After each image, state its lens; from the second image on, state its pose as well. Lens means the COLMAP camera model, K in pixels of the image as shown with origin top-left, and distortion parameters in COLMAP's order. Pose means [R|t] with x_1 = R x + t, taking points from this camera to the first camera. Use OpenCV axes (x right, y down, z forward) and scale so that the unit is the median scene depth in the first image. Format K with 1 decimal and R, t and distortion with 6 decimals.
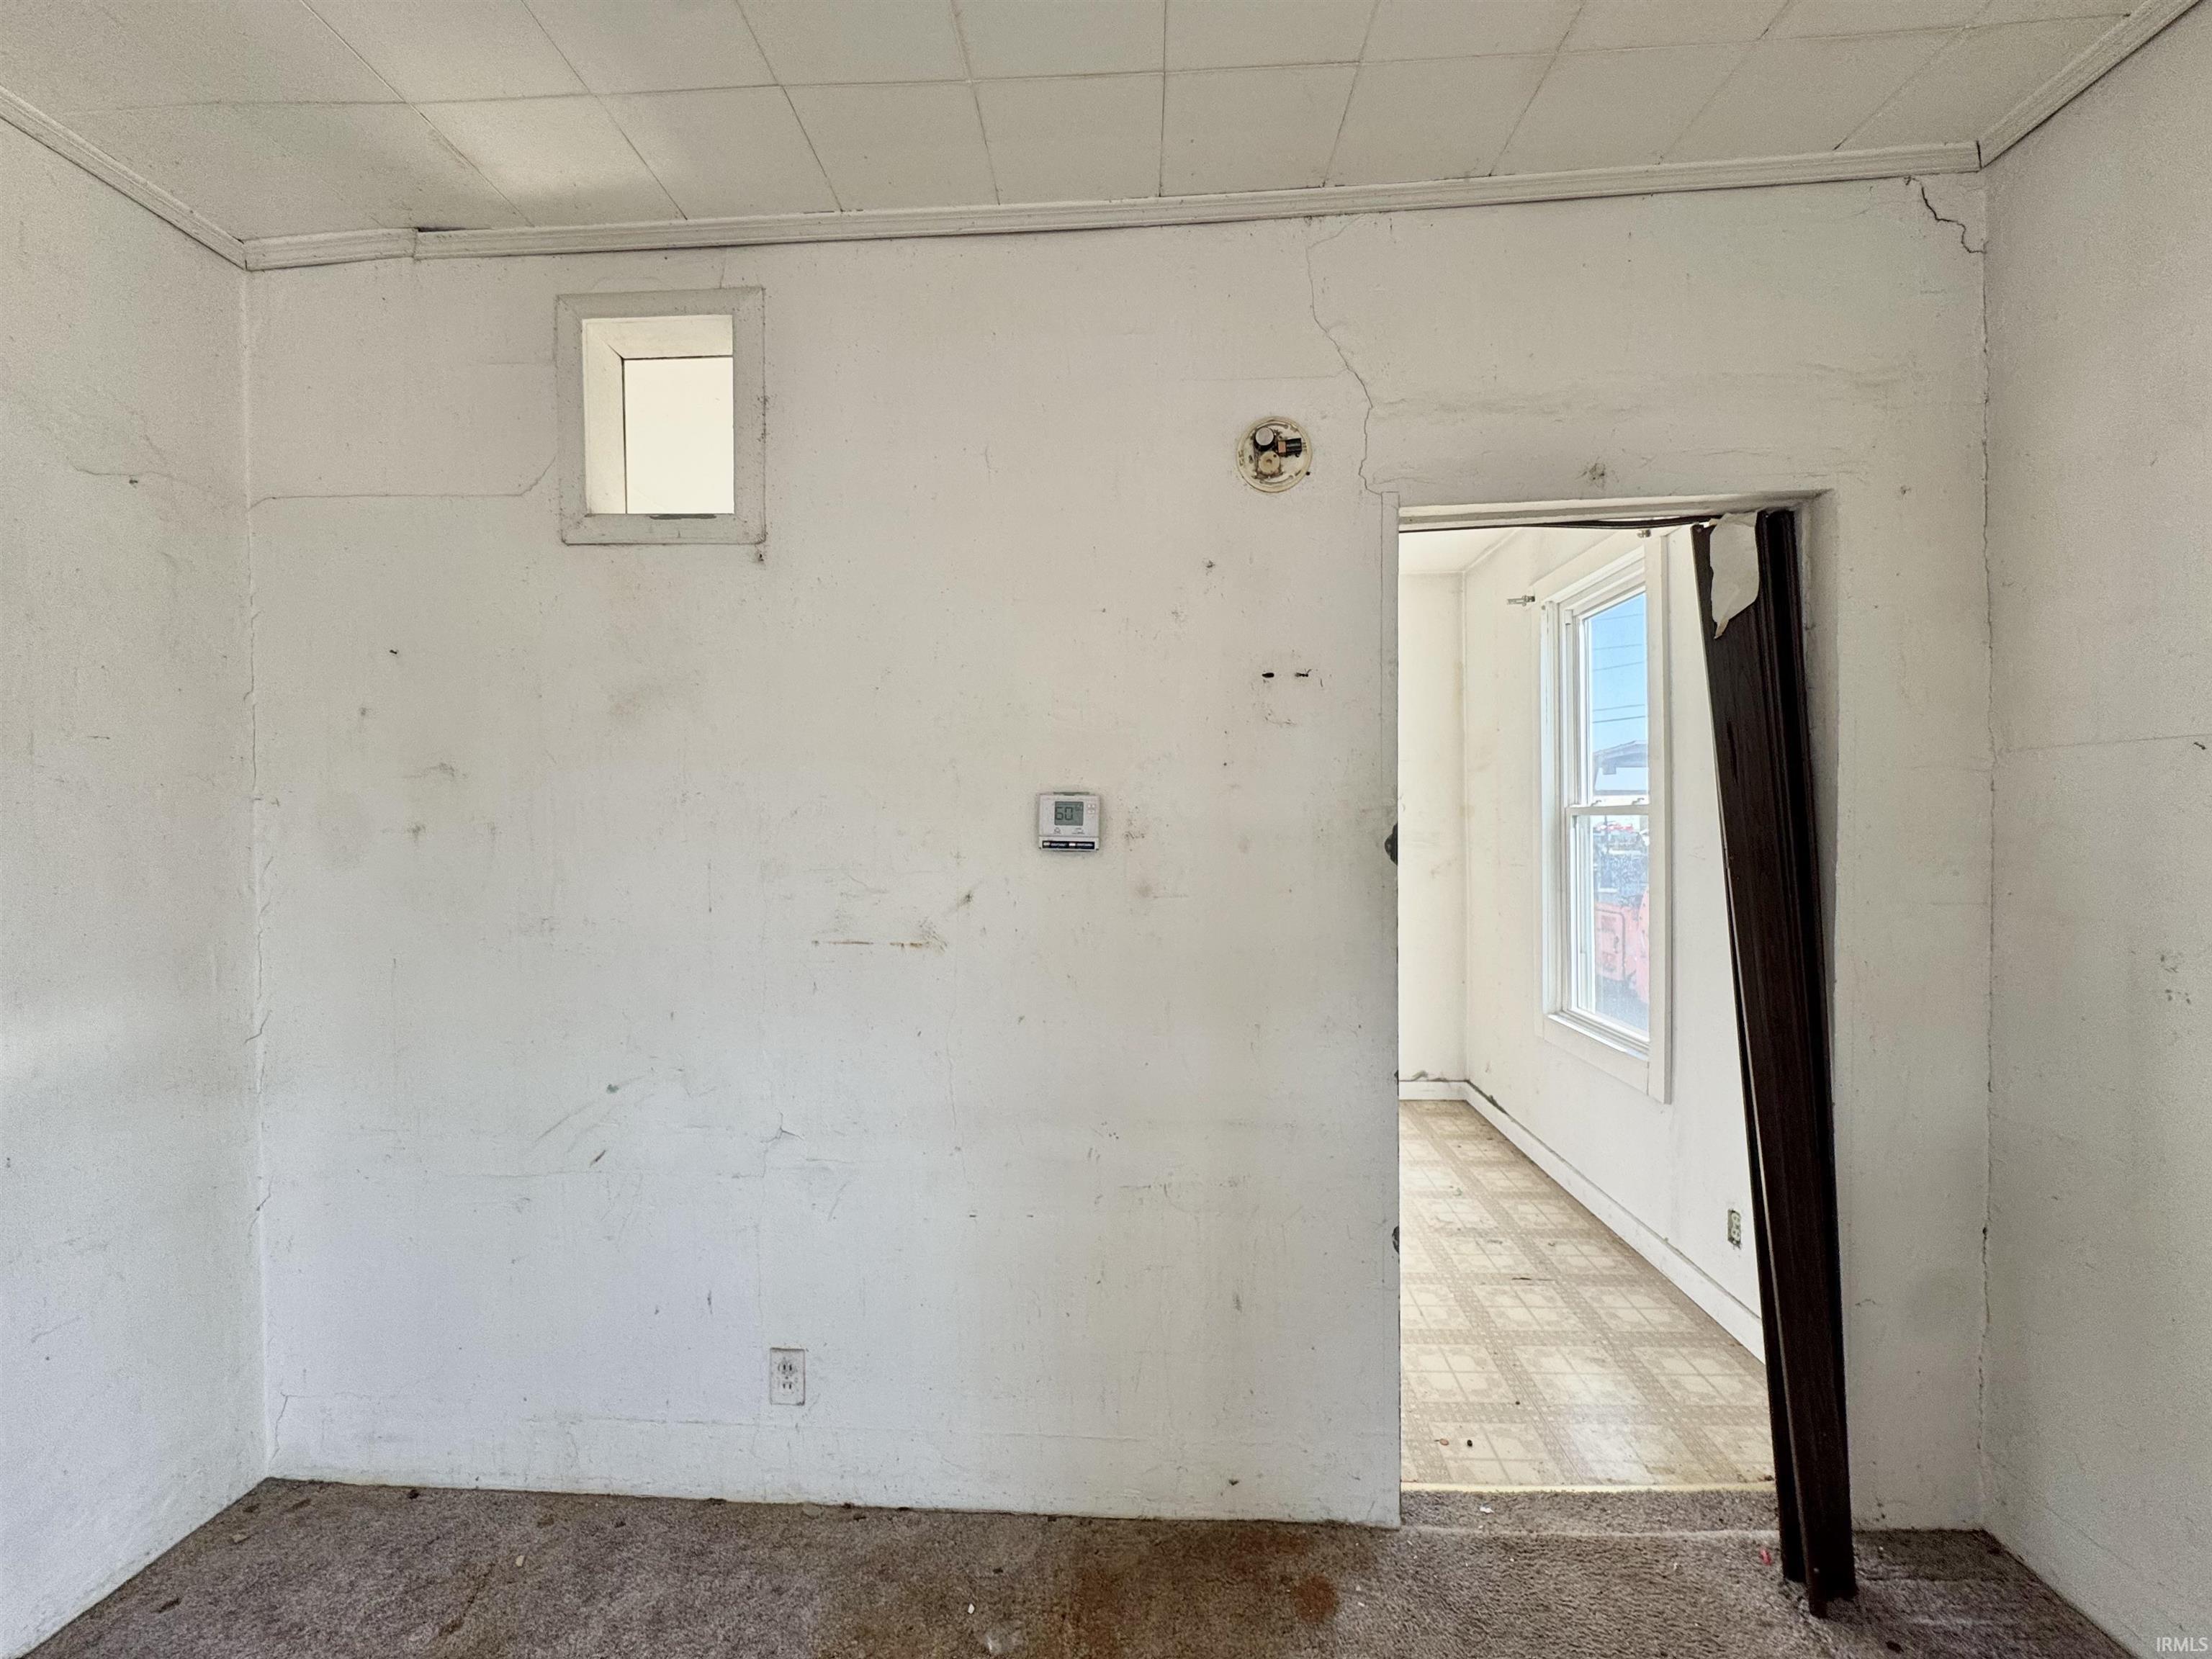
lens RADIAL K [[886.7, 0, 1113.5], [0, 886.7, 819.1], [0, 0, 1]] dist [-0.003909, 0.000627]
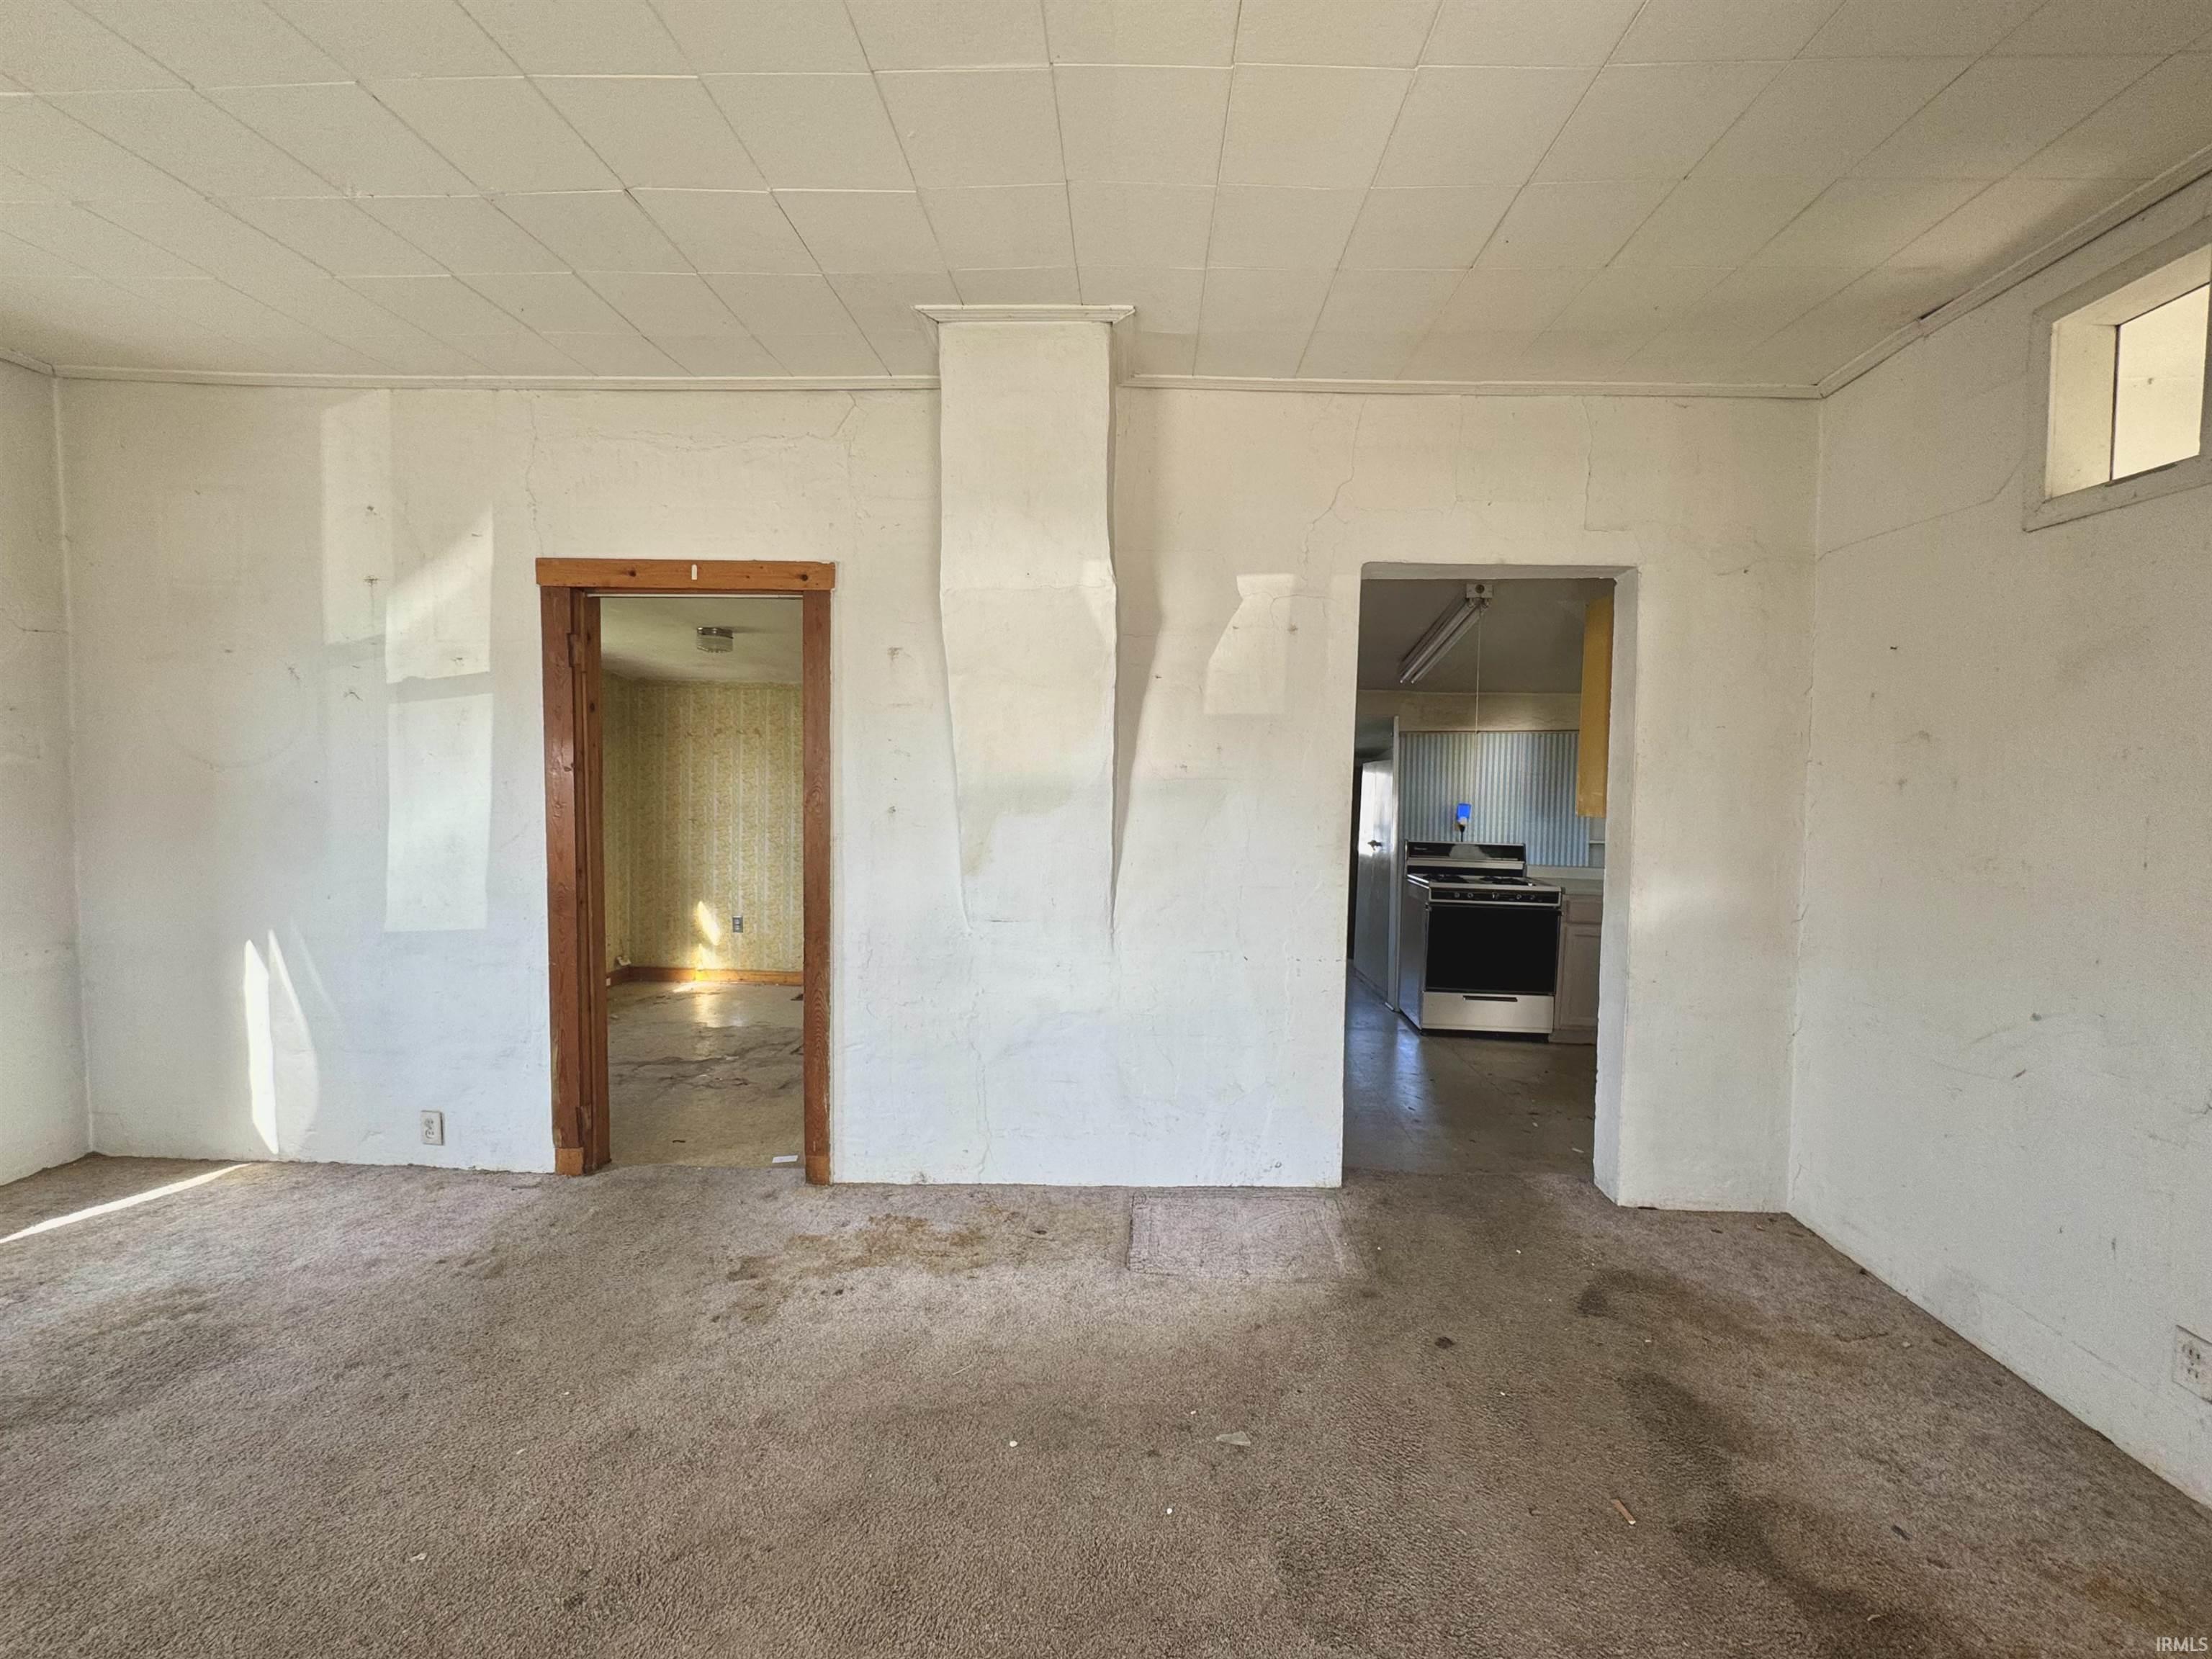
lens RADIAL K [[886.7, 0, 1111.3], [0, 886.7, 842.6], [0, 0, 1]] dist [-0.003909, 0.000627]
pose [[-0.008342, 0.077006, -0.996996, 0.536373], [-0.010727, 0.996966, 0.077094, 0.012129], [0.999908, 0.011338, -0.007490, -0.158568]]
